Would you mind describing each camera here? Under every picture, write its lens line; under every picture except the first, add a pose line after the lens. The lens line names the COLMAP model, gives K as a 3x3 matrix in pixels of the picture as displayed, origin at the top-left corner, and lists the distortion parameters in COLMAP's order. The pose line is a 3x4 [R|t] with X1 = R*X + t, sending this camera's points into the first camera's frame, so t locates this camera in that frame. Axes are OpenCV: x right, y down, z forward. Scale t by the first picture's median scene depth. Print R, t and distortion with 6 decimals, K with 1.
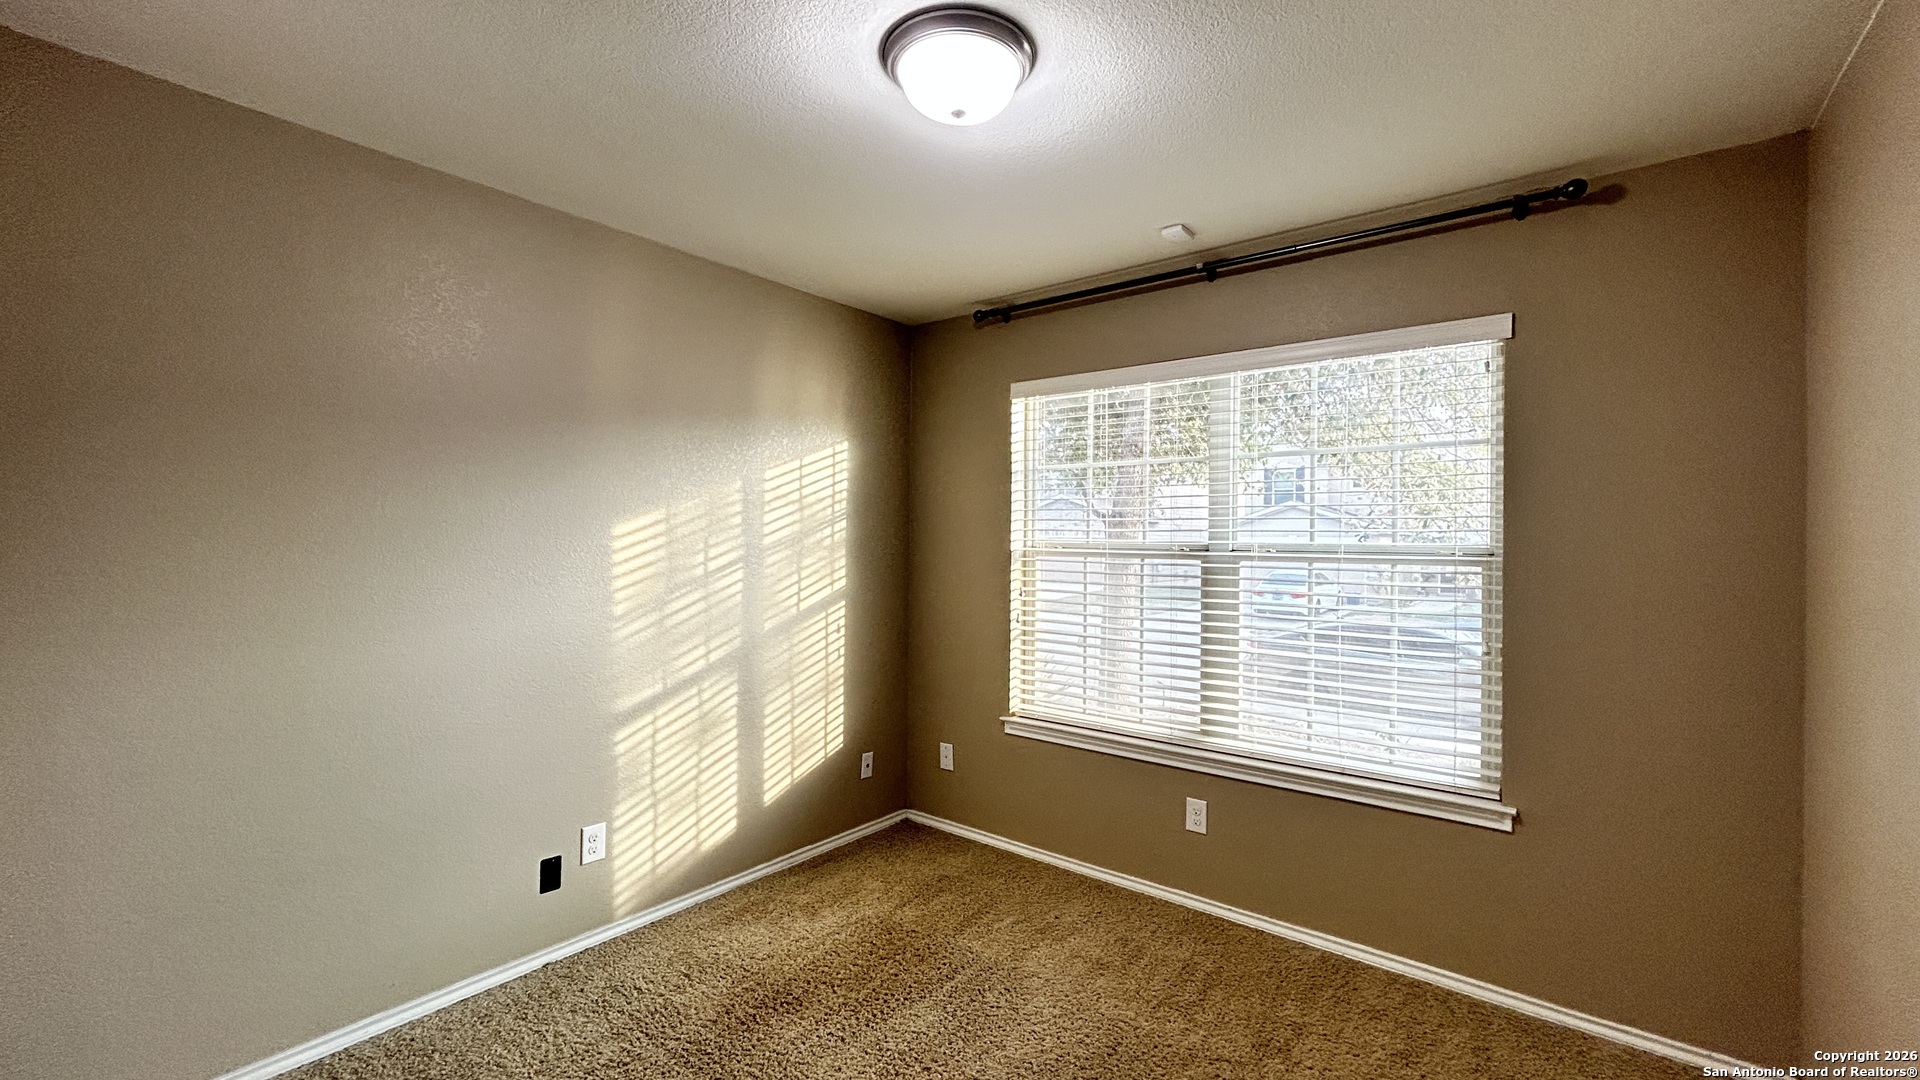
lens RADIAL K [[797.2, 0, 957.1], [0, 797.2, 534.3], [0, 0, 1]] dist [0.016358, 0.000161]
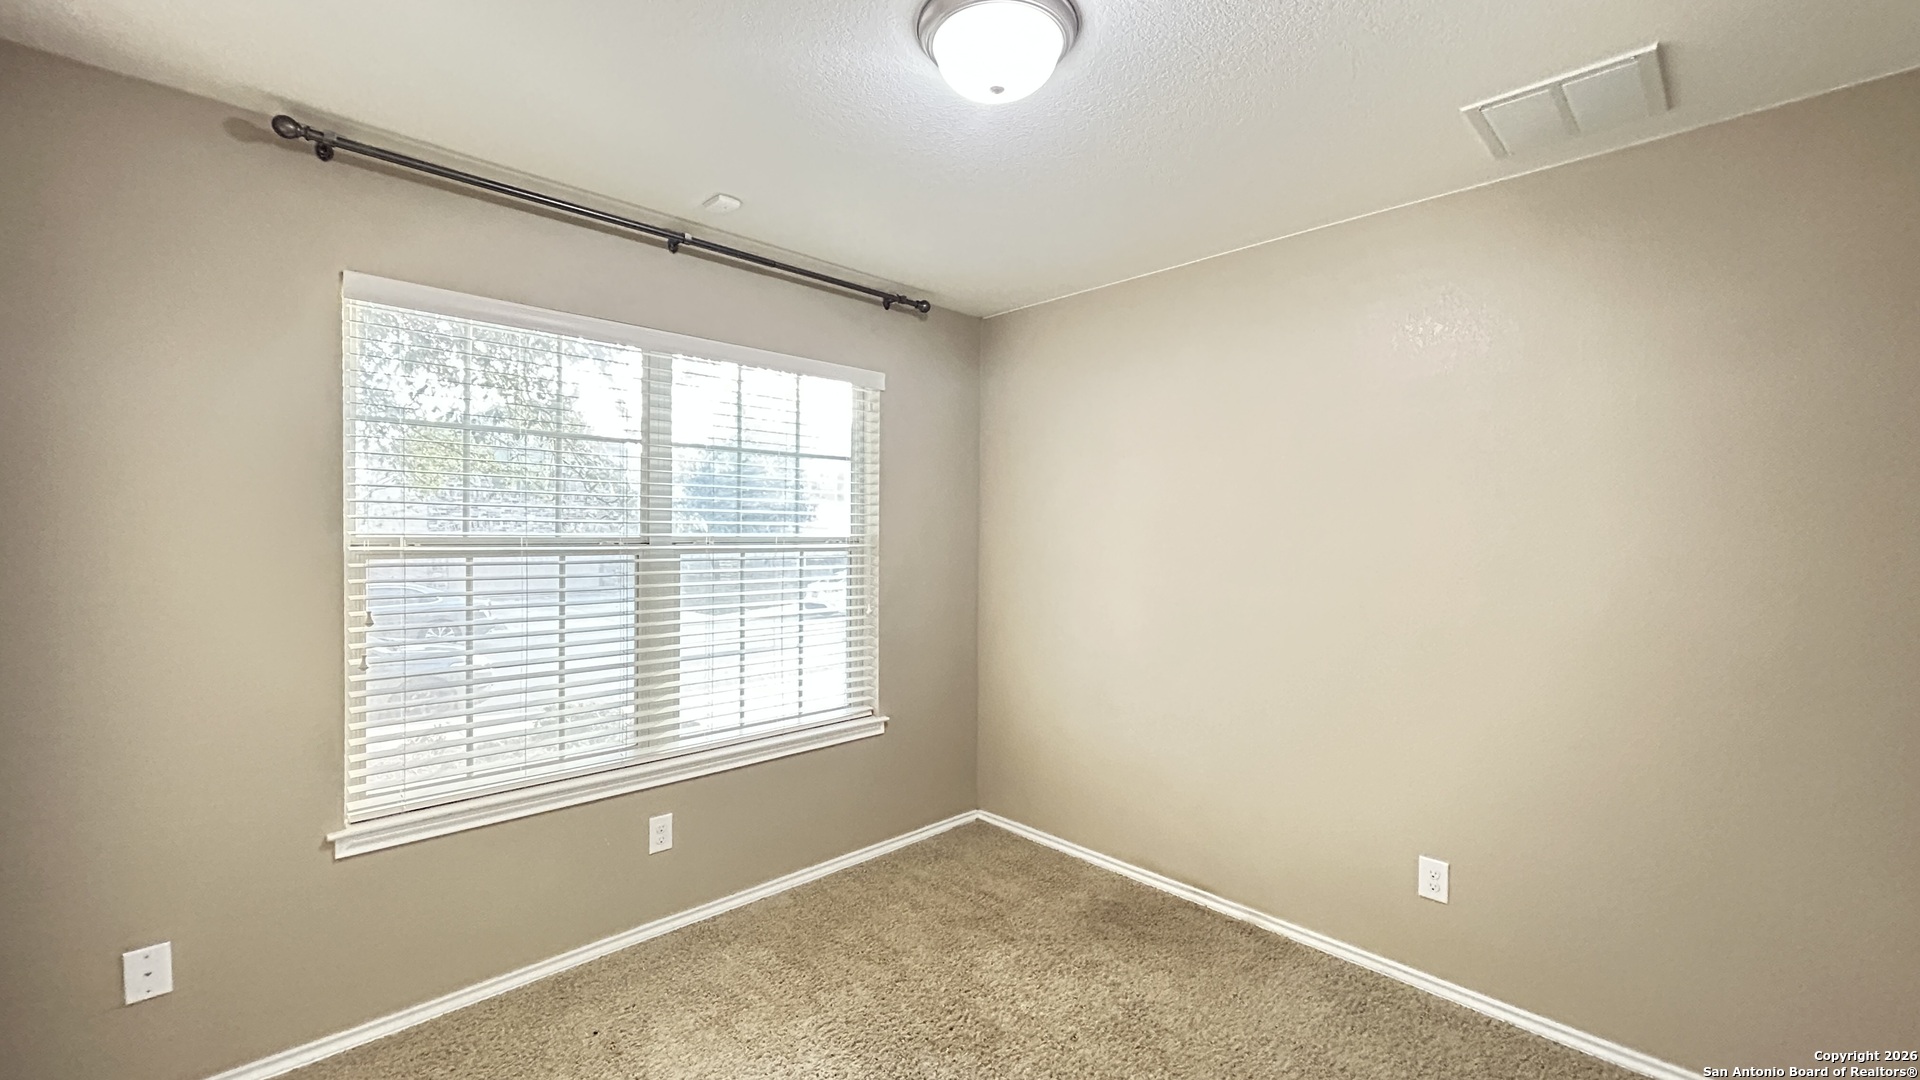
lens RADIAL K [[770.1, 0, 962.2], [0, 770.1, 536.5], [0, 0, 1]] dist [0.000872, 0.000710]
pose [[0.122730, -0.017573, 0.992285, -0.486465], [-0.013655, 0.999719, 0.019393, -0.009917], [-0.992346, -0.015930, 0.122456, 0.510492]]
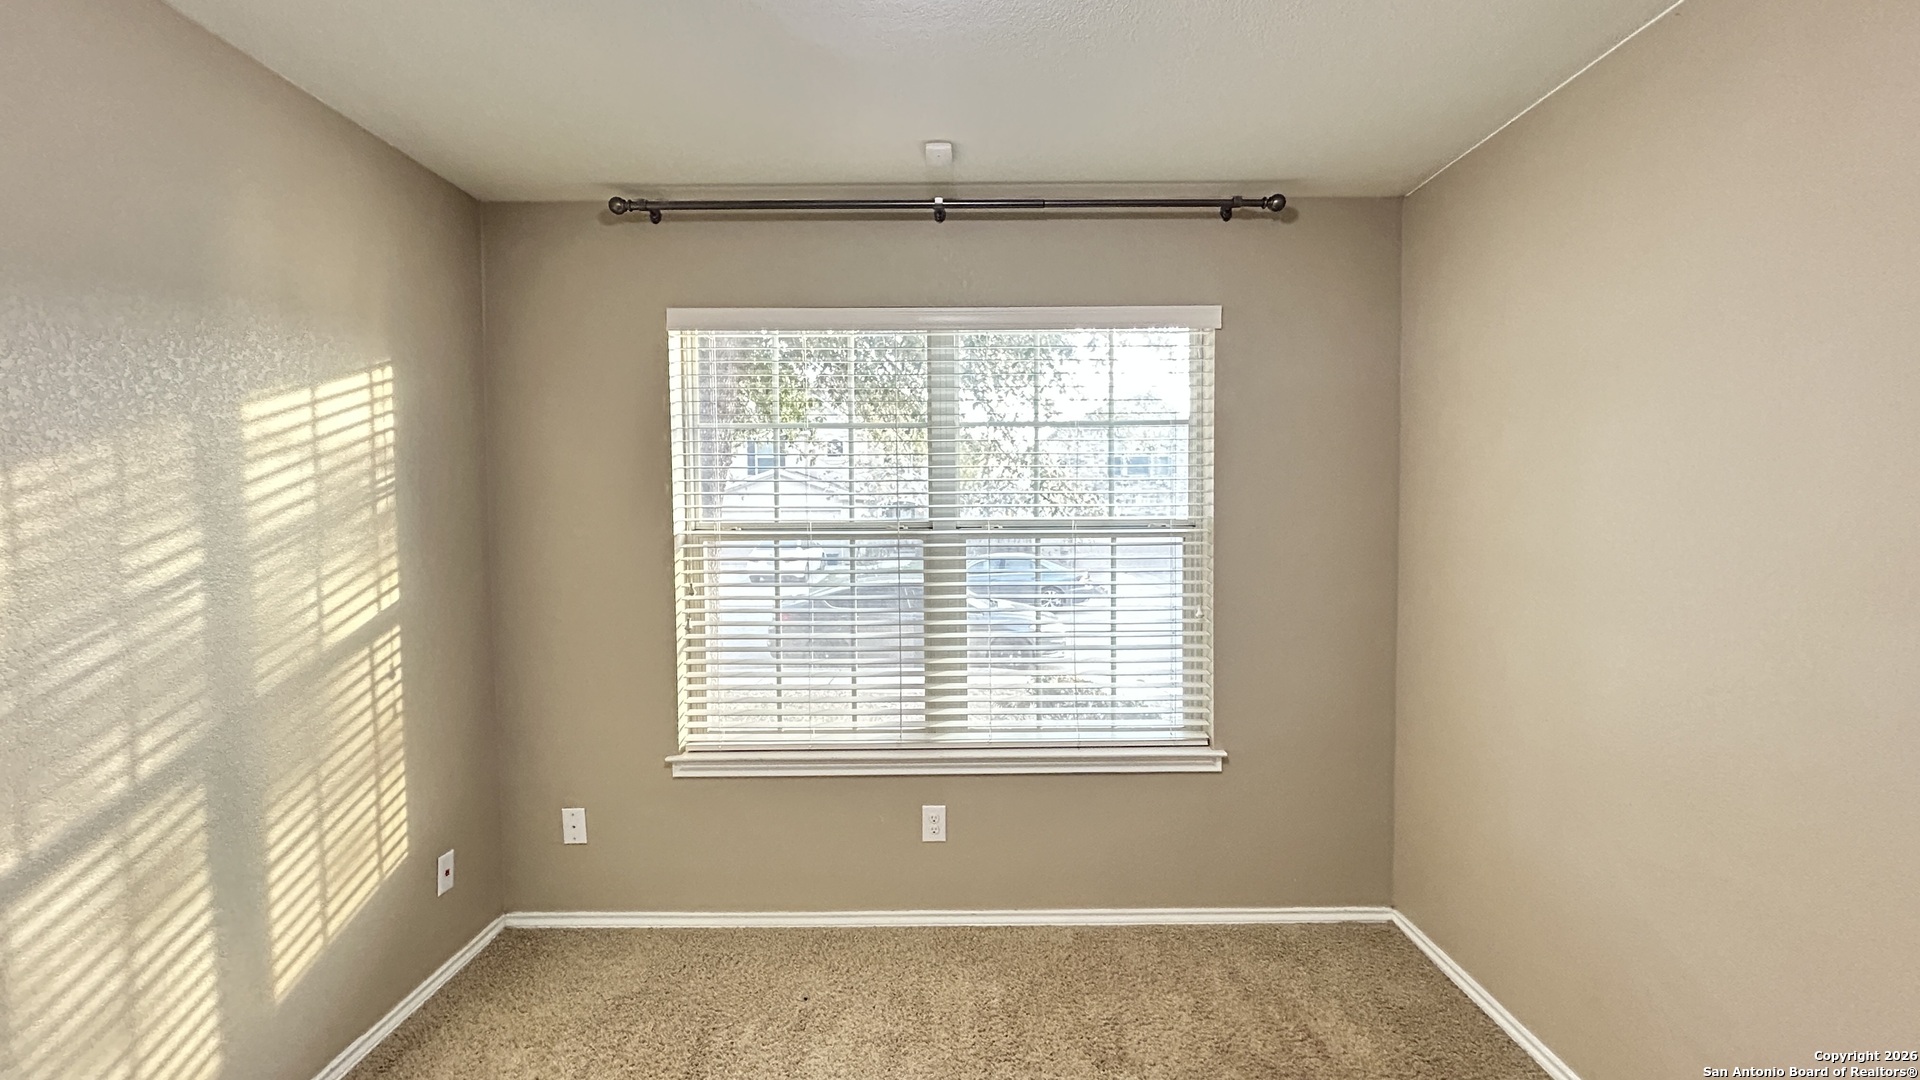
lens RADIAL K [[784.3, 0, 960.0], [0, 784.3, 540.0], [0, 0, 1]] dist [-0.000050, -0.000035]
pose [[0.779137, -0.038221, 0.625687, -0.199801], [0.010571, 0.998799, 0.047849, -0.008213], [-0.626764, -0.030667, 0.778605, 0.281174]]
